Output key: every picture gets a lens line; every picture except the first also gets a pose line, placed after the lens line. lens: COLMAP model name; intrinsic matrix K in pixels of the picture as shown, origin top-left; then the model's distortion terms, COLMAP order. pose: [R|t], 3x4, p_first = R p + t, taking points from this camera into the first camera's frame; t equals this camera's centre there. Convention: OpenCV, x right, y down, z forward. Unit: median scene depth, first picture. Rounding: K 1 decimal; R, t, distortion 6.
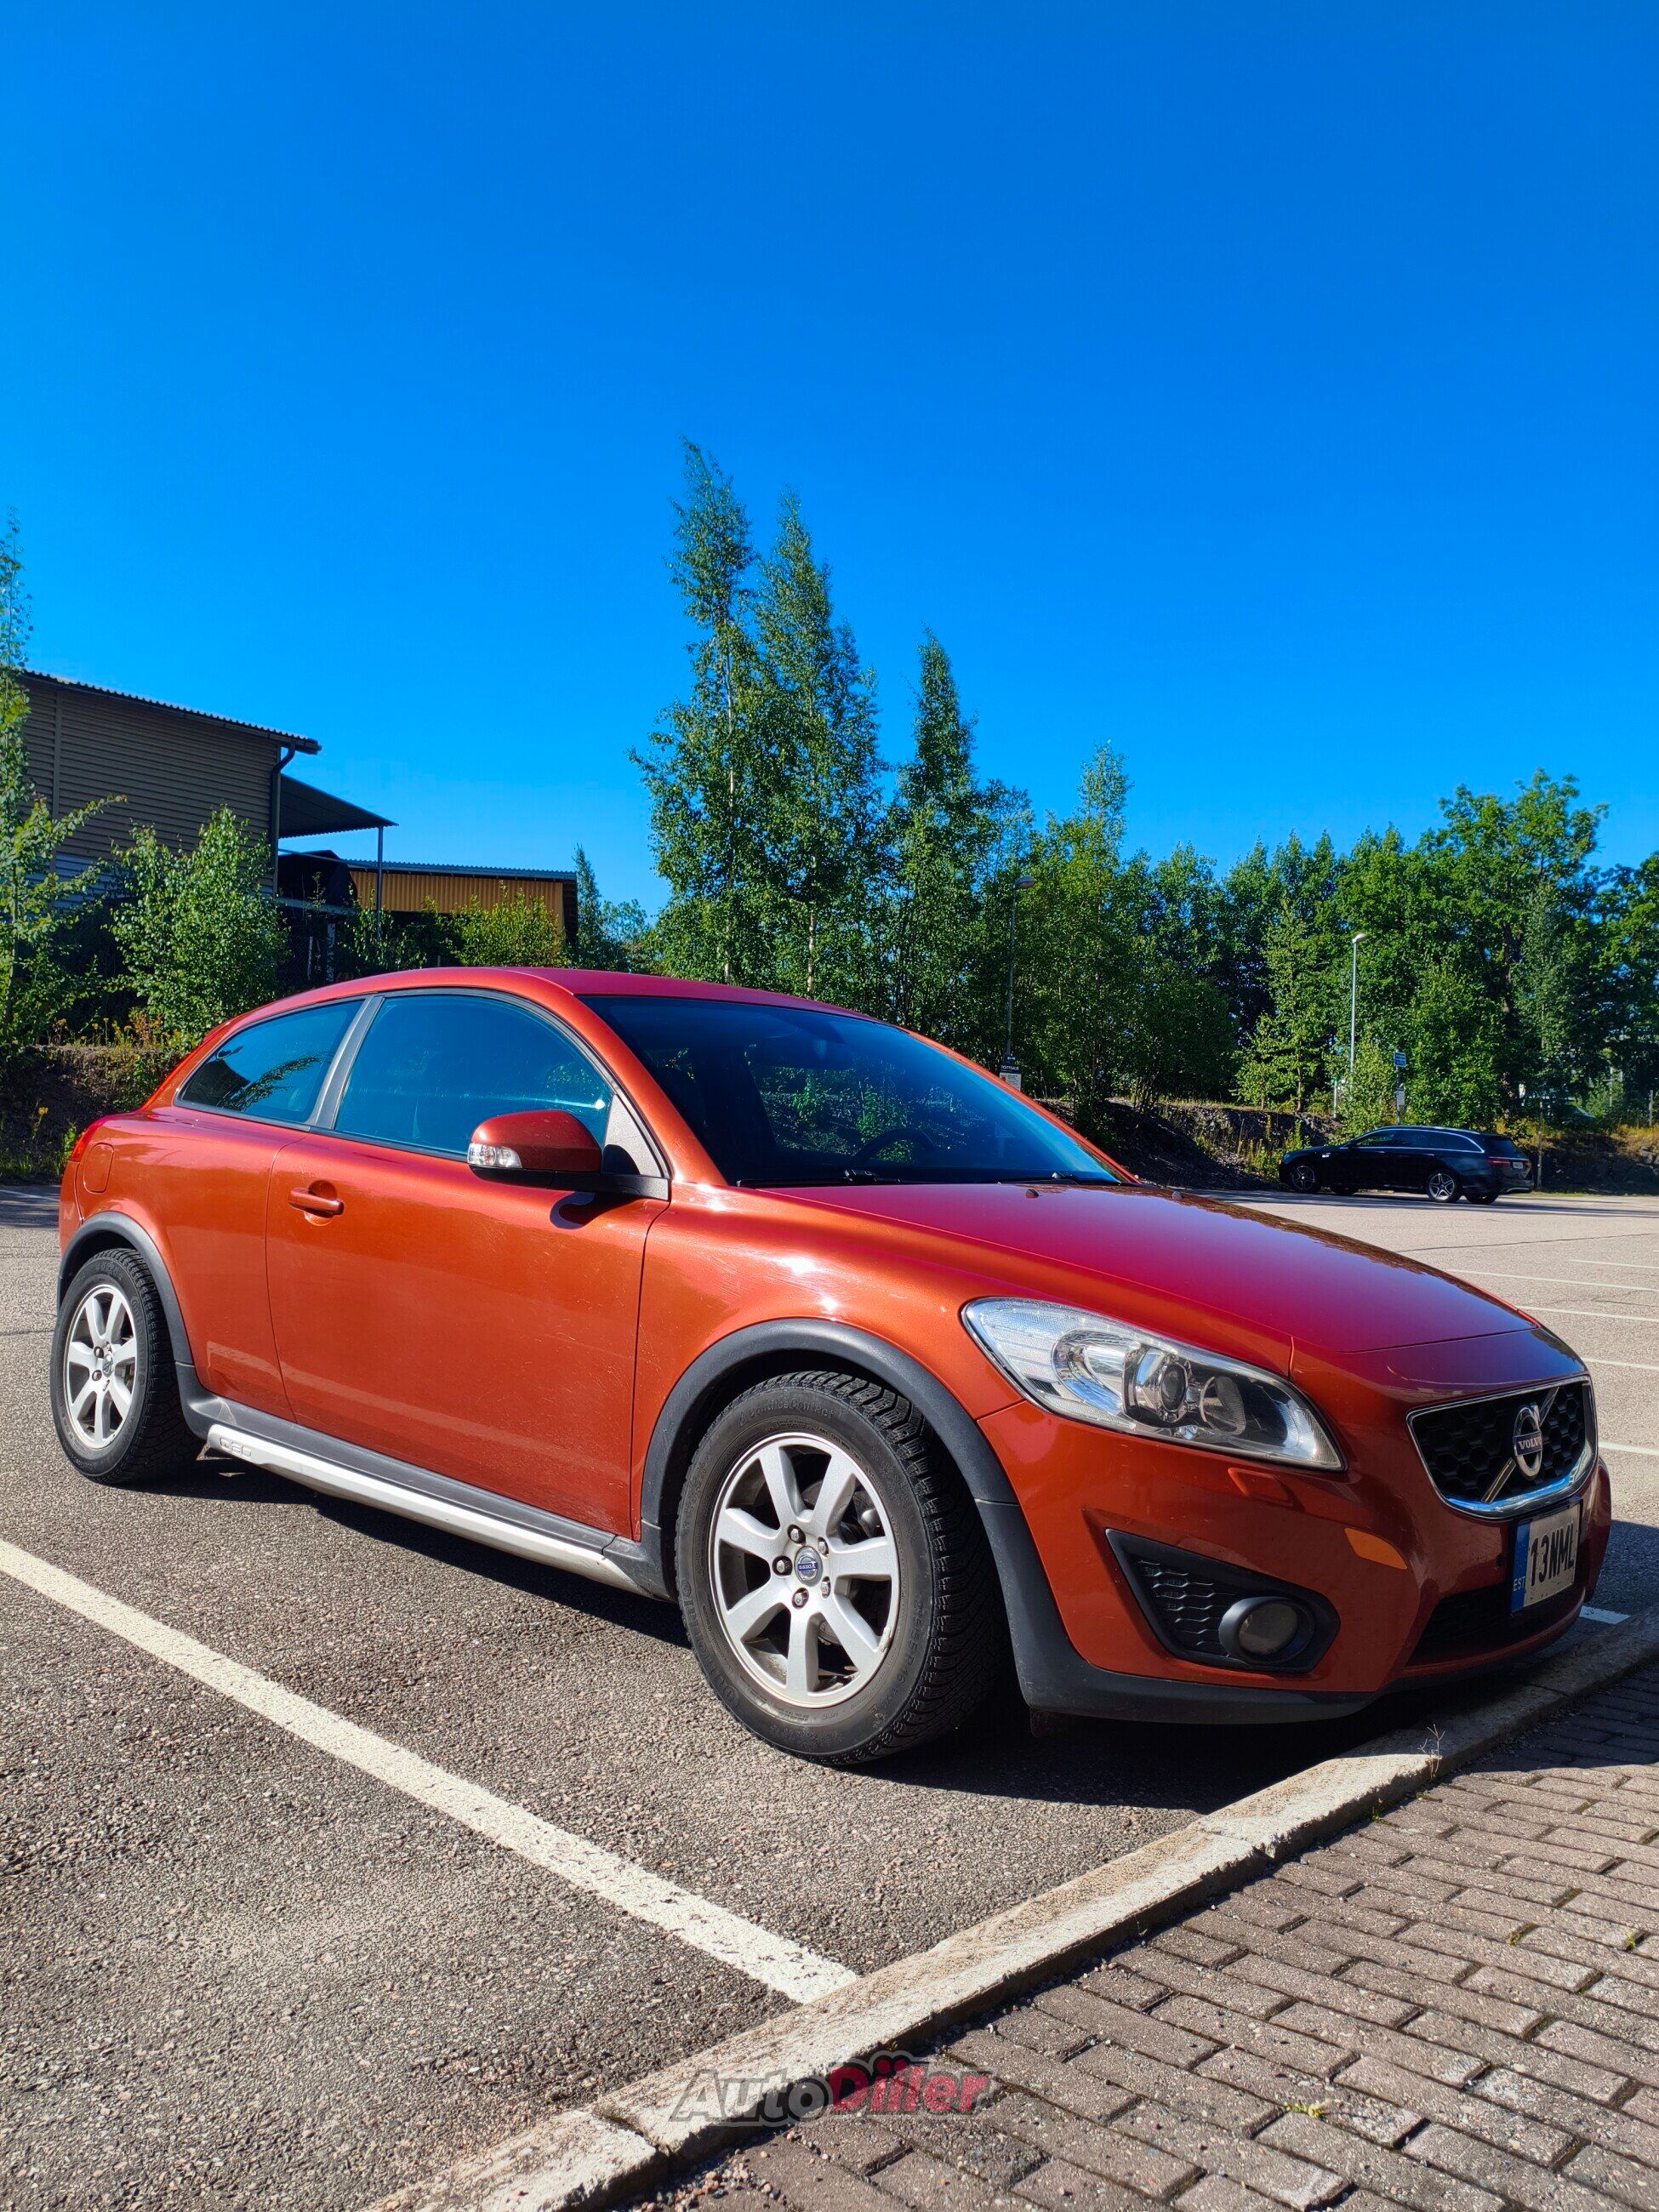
lens RADIAL K [[1850.1, 0, 829.5], [0, 1850.1, 1106.0], [0, 0, 1]] dist [0.103420, -0.266784]
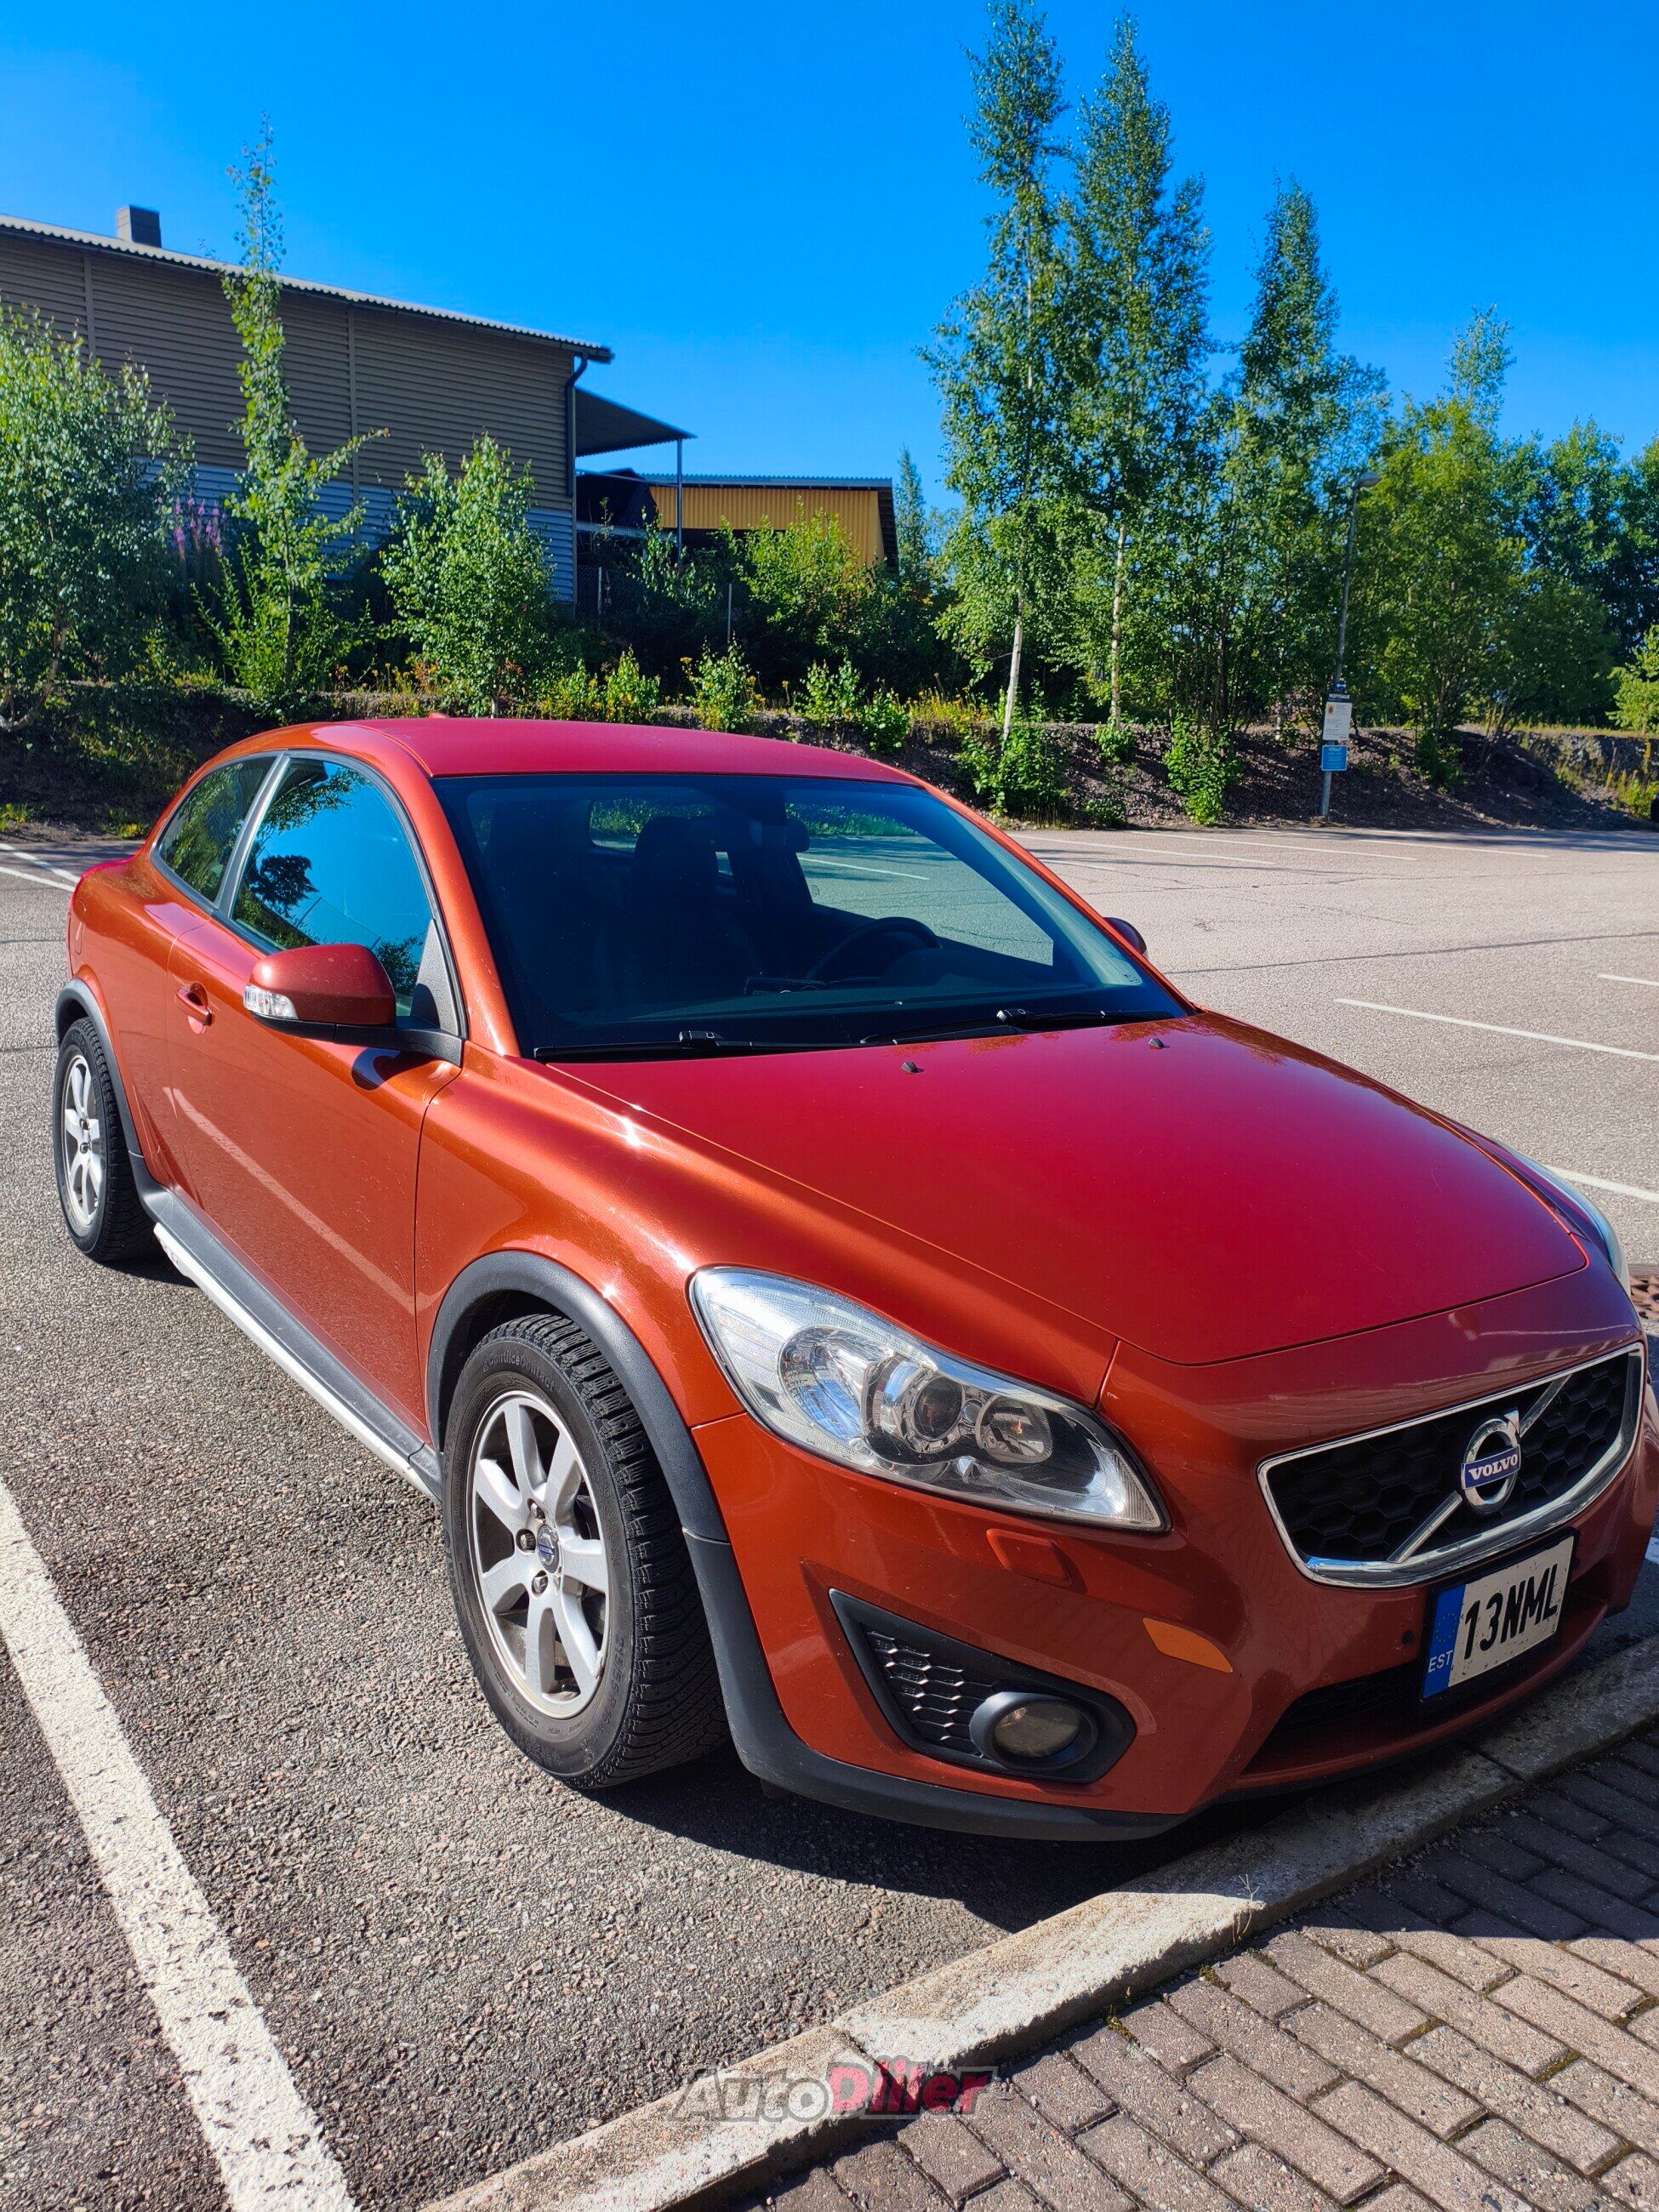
lens RADIAL K [[1873.7, 0, 714.7], [0, 1873.7, 1181.8], [0, 0, 1]] dist [0.073588, -0.182618]
pose [[0.976723, 0.040428, -0.210658, 0.200698], [0.008656, 0.973850, 0.227027, -0.087174], [0.214328, -0.223566, 0.950832, 0.224949]]
